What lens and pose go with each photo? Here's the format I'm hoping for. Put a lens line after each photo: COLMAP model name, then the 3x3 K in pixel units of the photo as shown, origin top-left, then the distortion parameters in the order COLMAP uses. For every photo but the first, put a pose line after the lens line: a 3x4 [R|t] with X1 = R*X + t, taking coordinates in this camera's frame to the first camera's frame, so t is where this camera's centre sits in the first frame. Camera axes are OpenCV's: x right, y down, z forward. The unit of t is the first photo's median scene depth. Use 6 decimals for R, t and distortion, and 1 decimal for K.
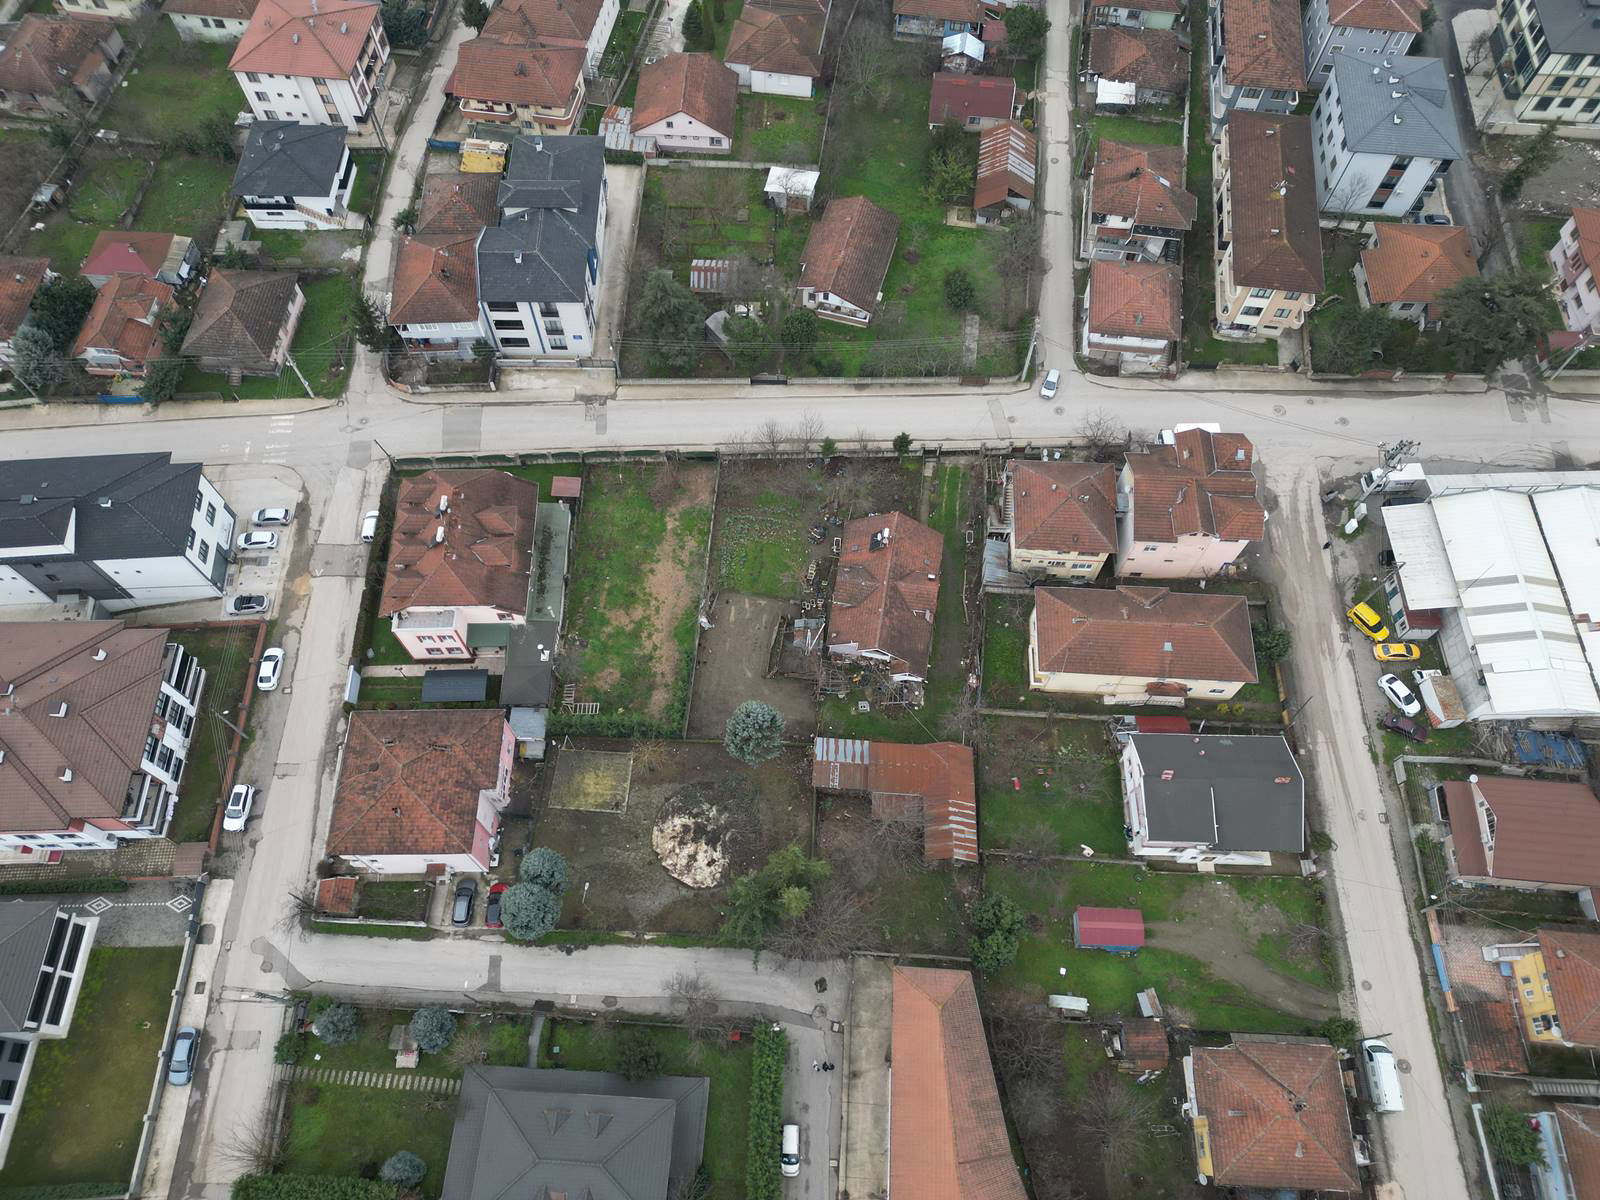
lens RADIAL K [[1109.3, 0, 795.3], [0, 1109.3, 599.4], [0, 0, 1]] dist [0.084317, -0.082771]
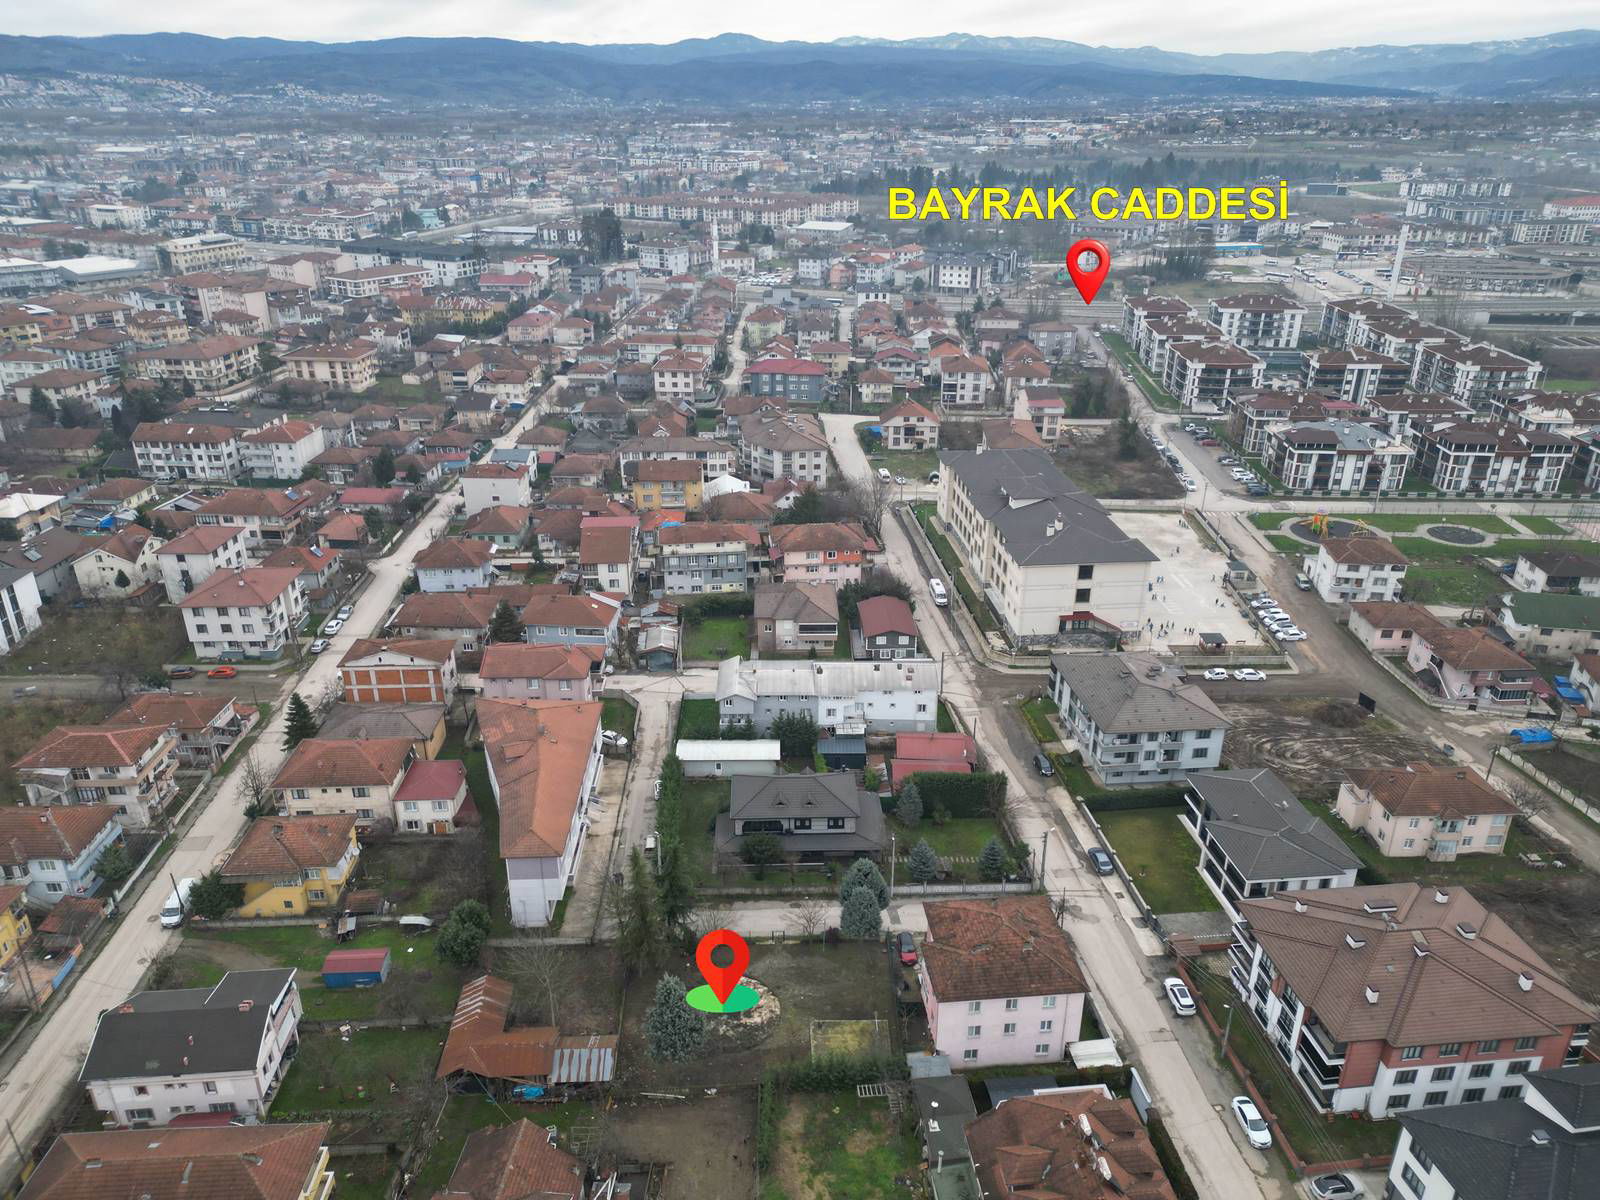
lens RADIAL K [[1109.3, 0, 795.3], [0, 1109.3, 599.4], [0, 0, 1]] dist [0.084317, -0.082771]
pose [[-0.995971, 0.029549, -0.084670, -0.061563], [-0.082905, 0.056563, 0.994951, -0.781704], [0.034189, 0.997962, -0.053885, 0.638414]]
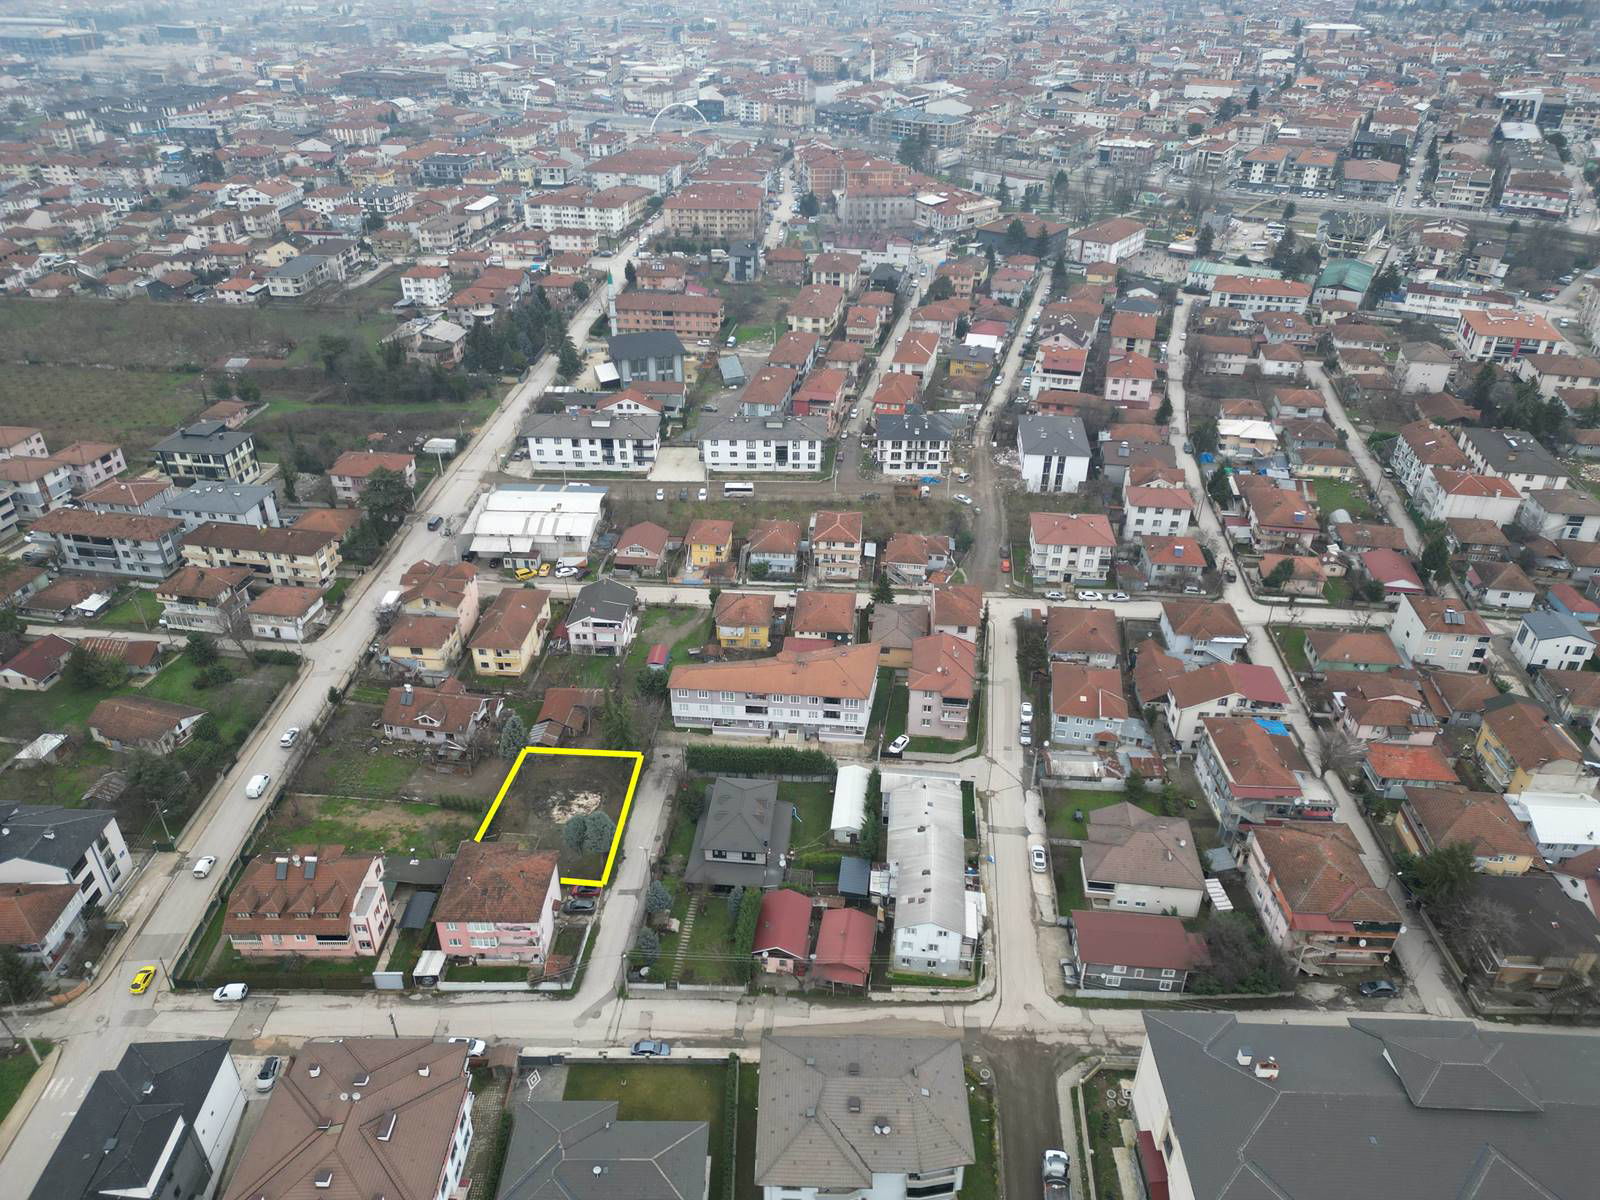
lens RADIAL K [[1109.3, 0, 795.3], [0, 1109.3, 599.4], [0, 0, 1]] dist [0.084317, -0.082771]
pose [[0.031099, -0.523239, 0.851619, -1.201057], [0.888385, 0.404927, 0.216347, 0.036034], [-0.458045, 0.749837, 0.477430, -0.121515]]
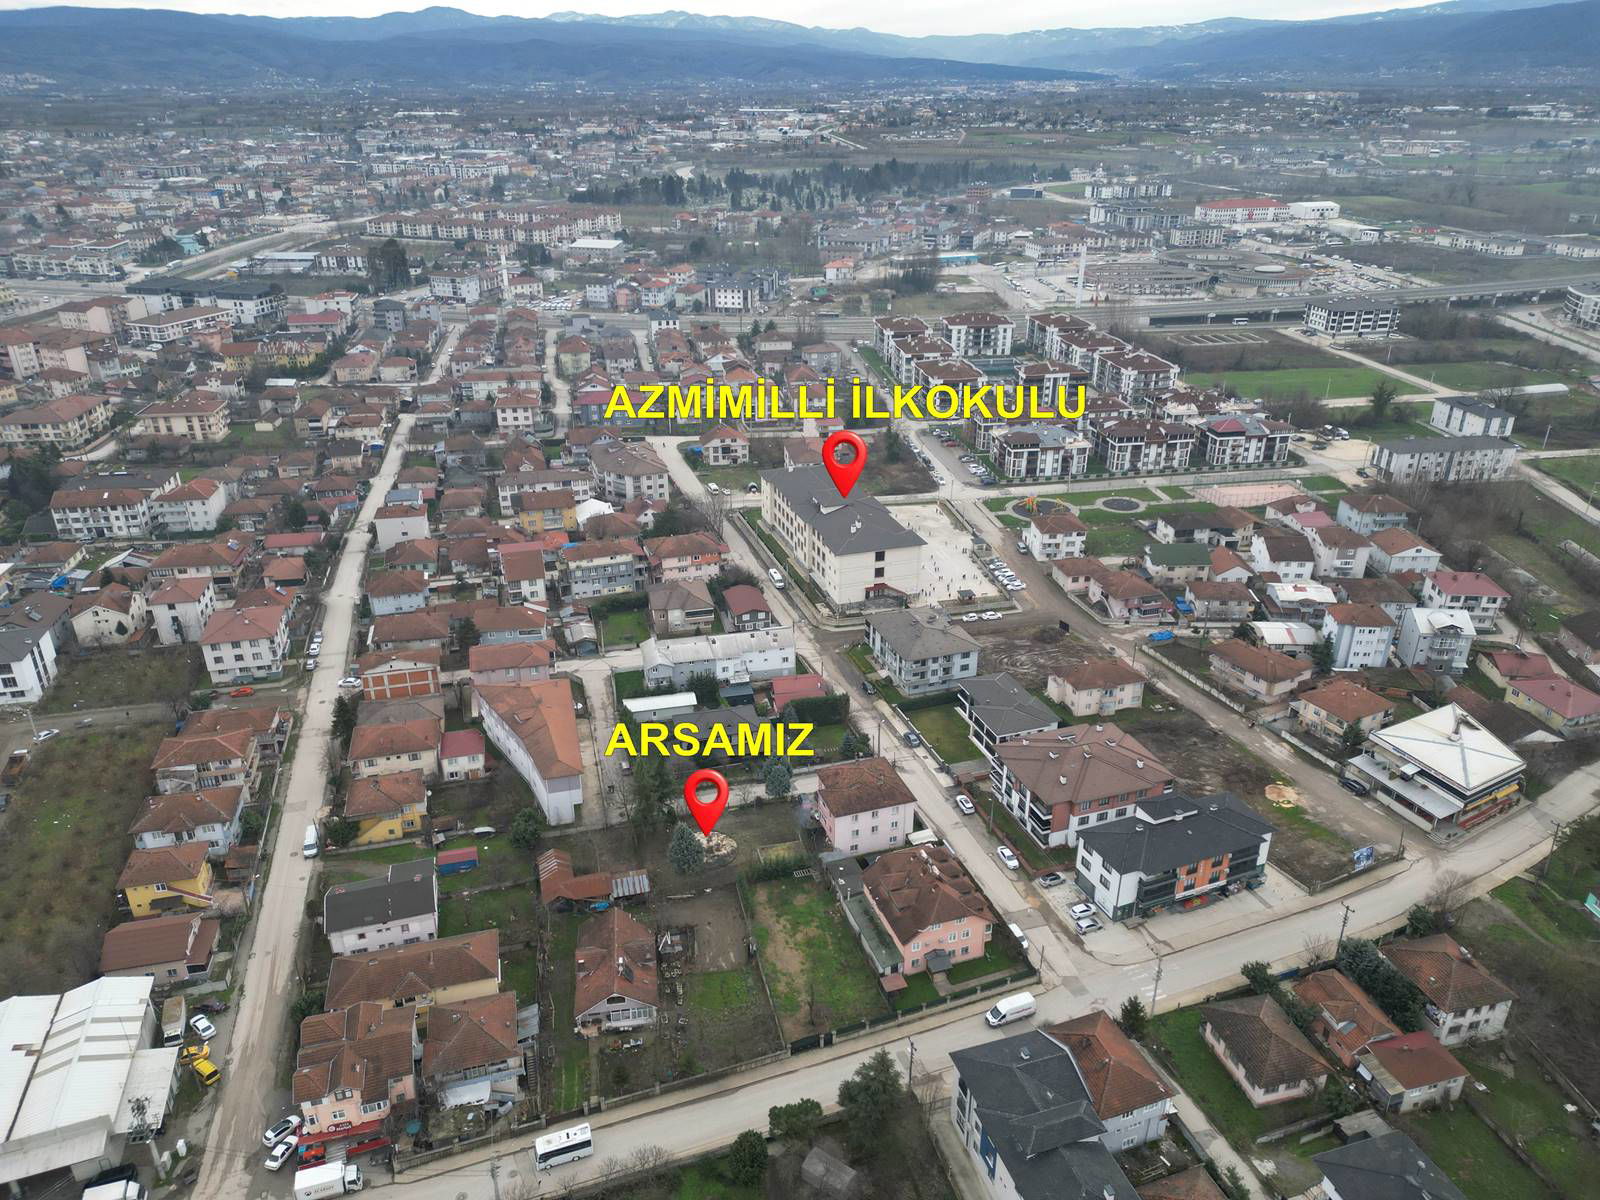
lens RADIAL K [[1109.3, 0, 795.3], [0, 1109.3, 599.4], [0, 0, 1]] dist [0.084317, -0.082771]
pose [[-0.951488, 0.124111, -0.281546, 0.199512], [-0.276421, 0.057101, 0.959339, -1.347462], [0.135141, 0.990624, -0.020024, 0.638195]]
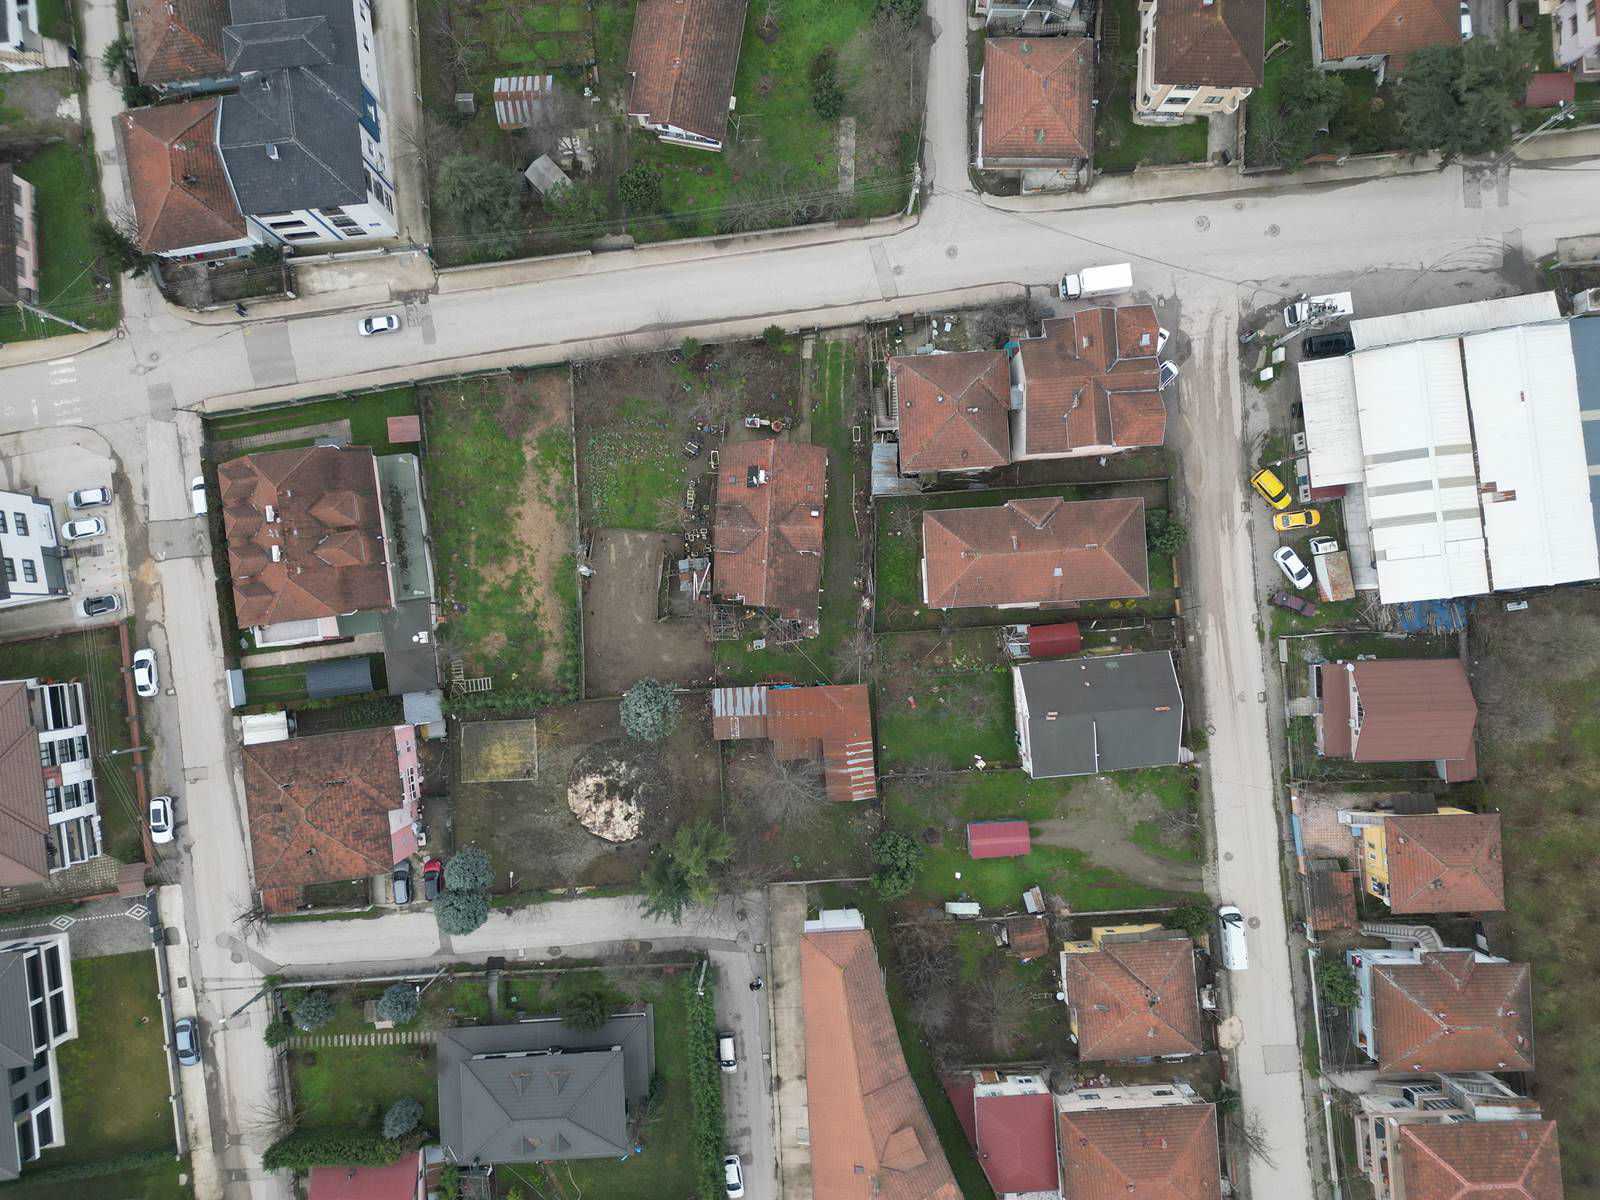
lens RADIAL K [[1109.3, 0, 795.3], [0, 1109.3, 599.4], [0, 0, 1]] dist [0.084317, -0.082771]
pose [[0.993782, -0.111338, 0.000640, 0.096931], [0.099807, 0.893377, 0.438083, -0.365512], [-0.049347, -0.435295, 0.898934, 0.122491]]
